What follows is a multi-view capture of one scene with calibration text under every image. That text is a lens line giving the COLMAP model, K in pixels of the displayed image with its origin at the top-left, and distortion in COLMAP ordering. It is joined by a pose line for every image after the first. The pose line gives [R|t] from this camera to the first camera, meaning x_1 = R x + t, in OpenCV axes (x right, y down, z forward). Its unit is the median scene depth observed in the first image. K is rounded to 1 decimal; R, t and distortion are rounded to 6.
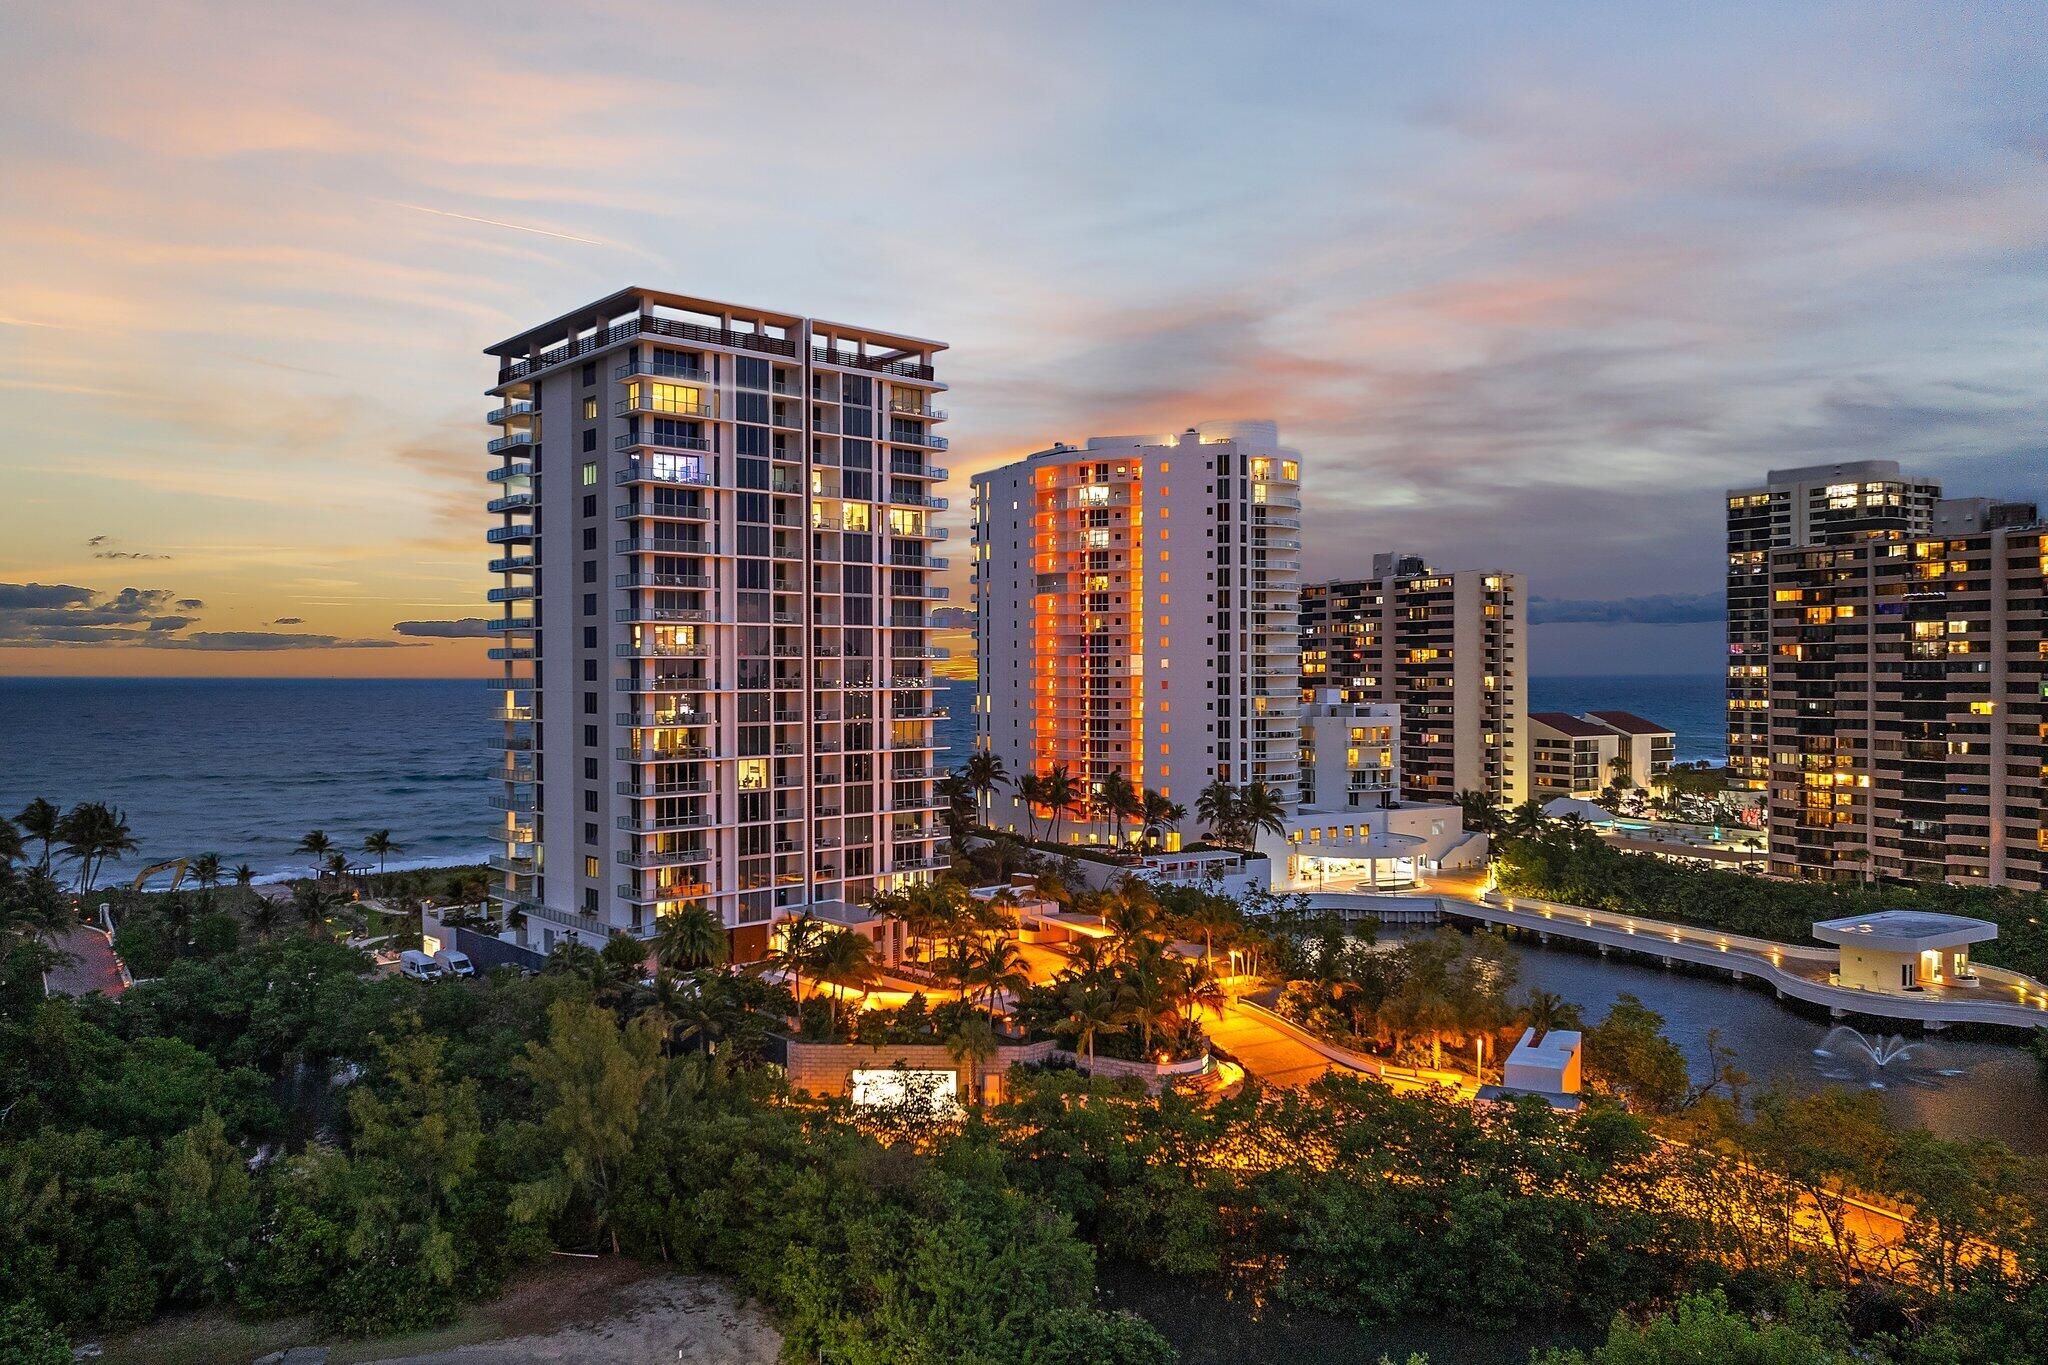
lens RADIAL K [[1426.0, 0, 1026.4], [0, 1426.0, 684.9], [0, 0, 1]] dist [-0.037033, -0.003645]
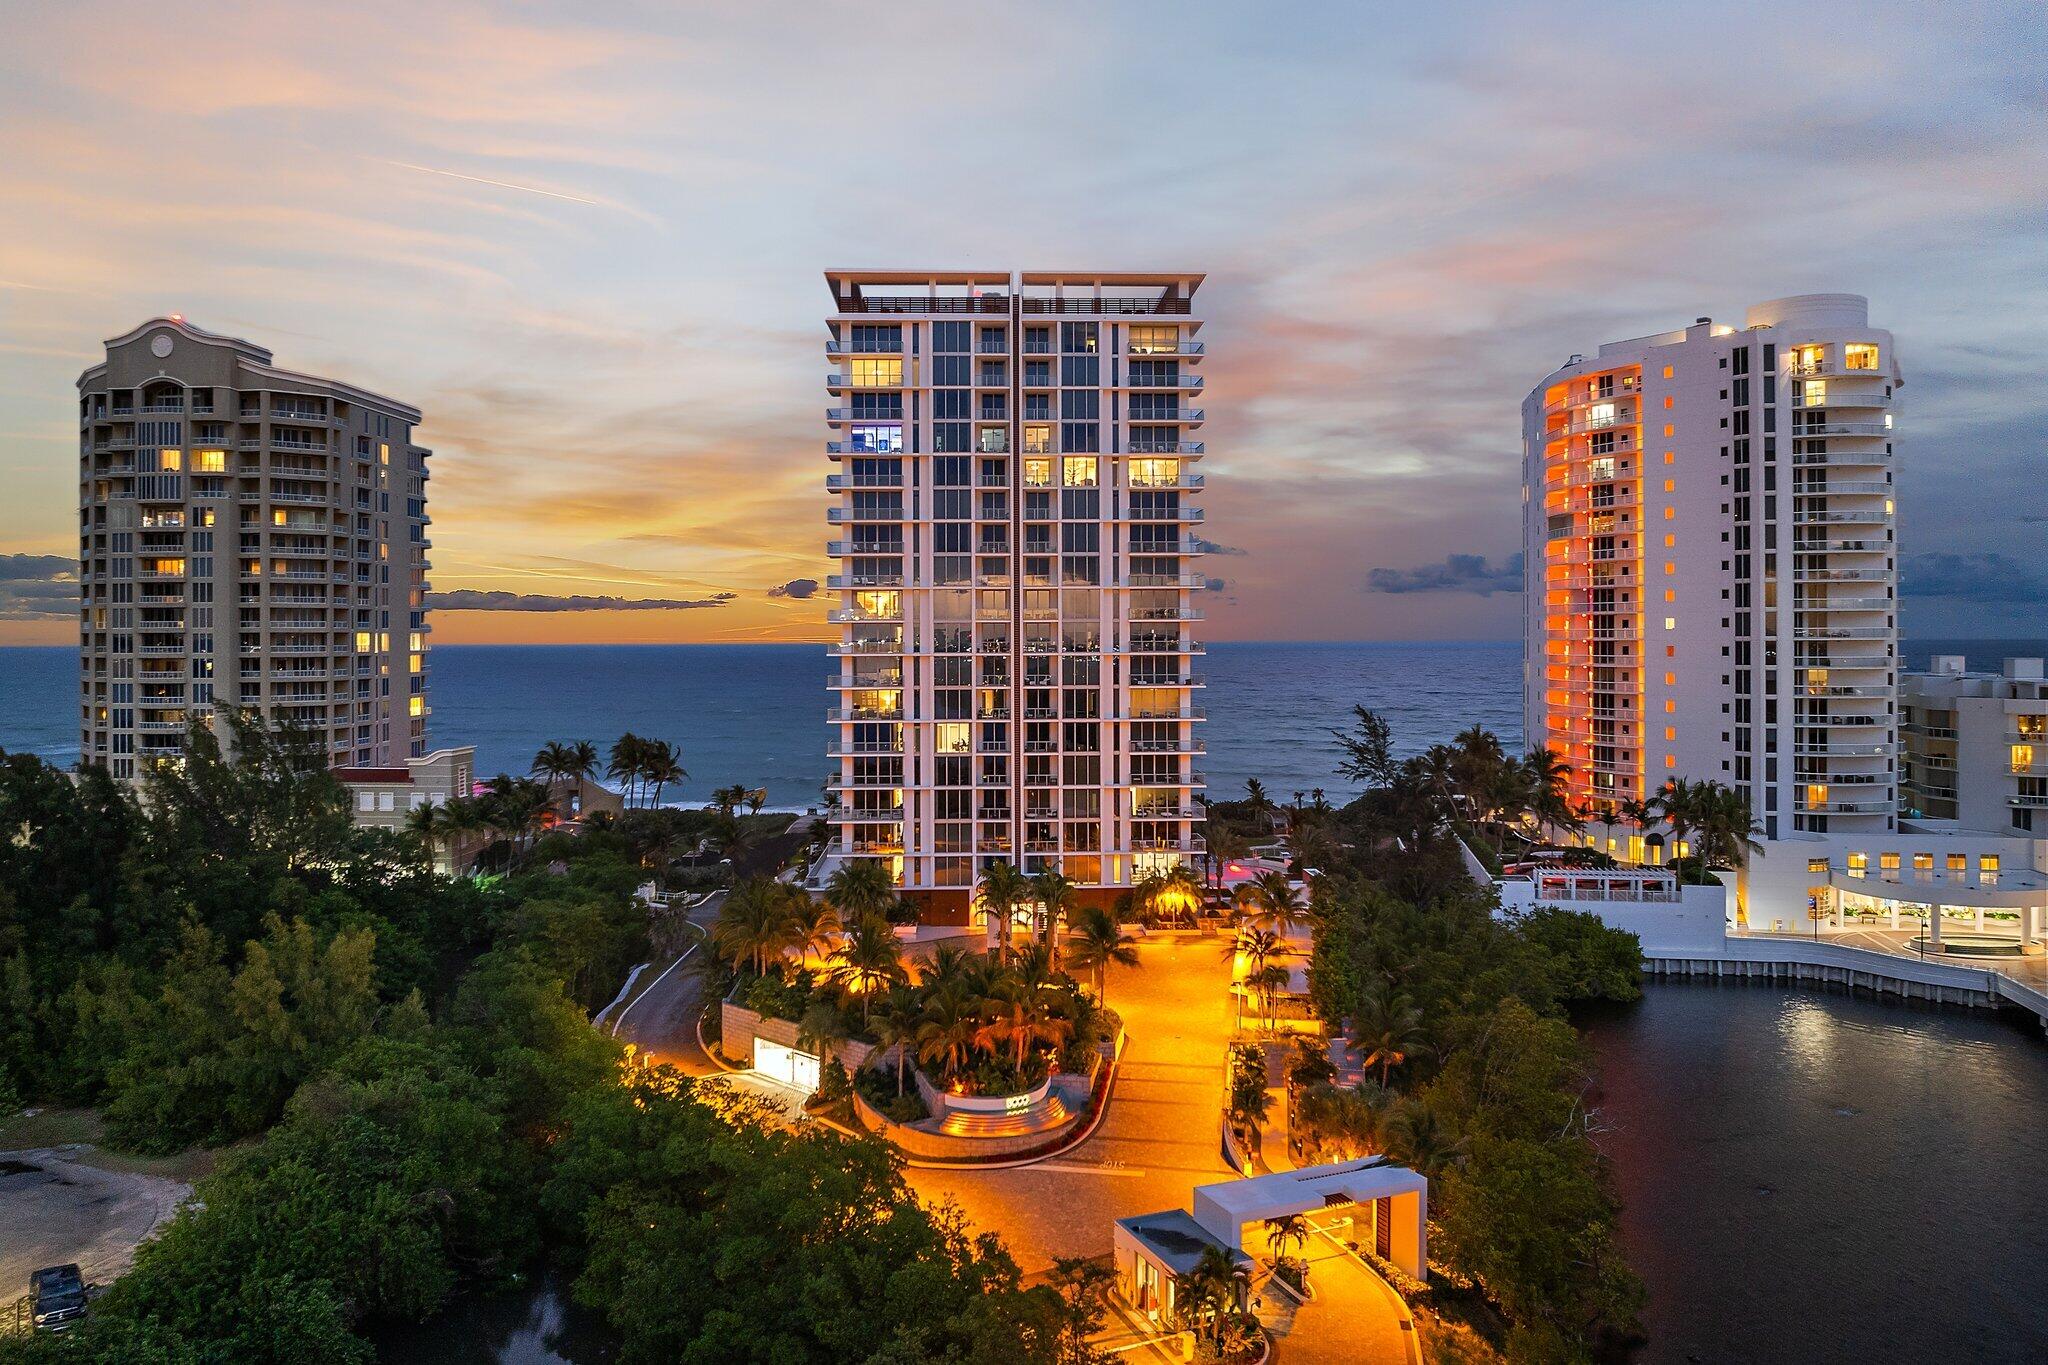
lens RADIAL K [[1460.7, 0, 1026.1], [0, 1460.7, 637.0], [0, 0, 1]] dist [-0.040927, 0.001532]
pose [[0.763984, 0.002942, -0.645229, 0.463862], [-0.005316, 0.999984, -0.001735, -0.006034], [0.645214, 0.004755, 0.763987, 0.229647]]
